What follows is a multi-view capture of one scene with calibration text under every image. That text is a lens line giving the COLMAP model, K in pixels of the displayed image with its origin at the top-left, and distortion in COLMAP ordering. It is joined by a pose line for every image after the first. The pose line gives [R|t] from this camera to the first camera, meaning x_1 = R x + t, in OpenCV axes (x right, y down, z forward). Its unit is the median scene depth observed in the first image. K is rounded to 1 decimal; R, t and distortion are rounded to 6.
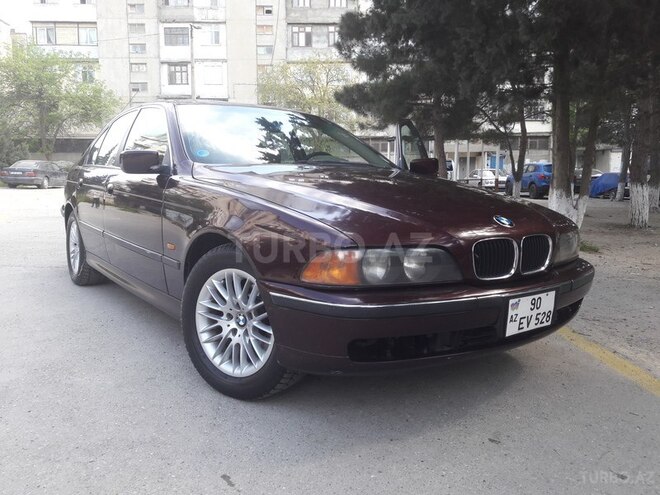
lens RADIAL K [[546.8, 0, 331.6], [0, 546.8, 235.5], [0, 0, 1]] dist [0.008508, -0.018734]
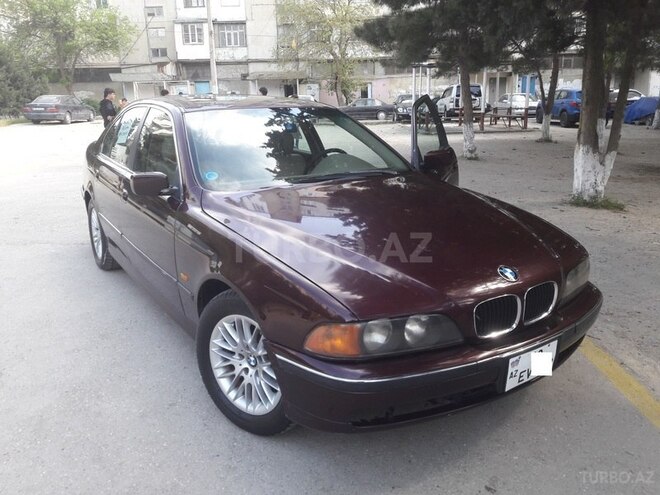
lens RADIAL K [[548.8, 0, 329.7], [0, 548.8, 247.3], [0, 0, 1]] dist [-0.006032, -0.004844]
pose [[0.998739, -0.012329, -0.048672, 0.035747], [0.019374, 0.988941, 0.147037, -0.208423], [0.046321, -0.147794, 0.987933, 0.003229]]
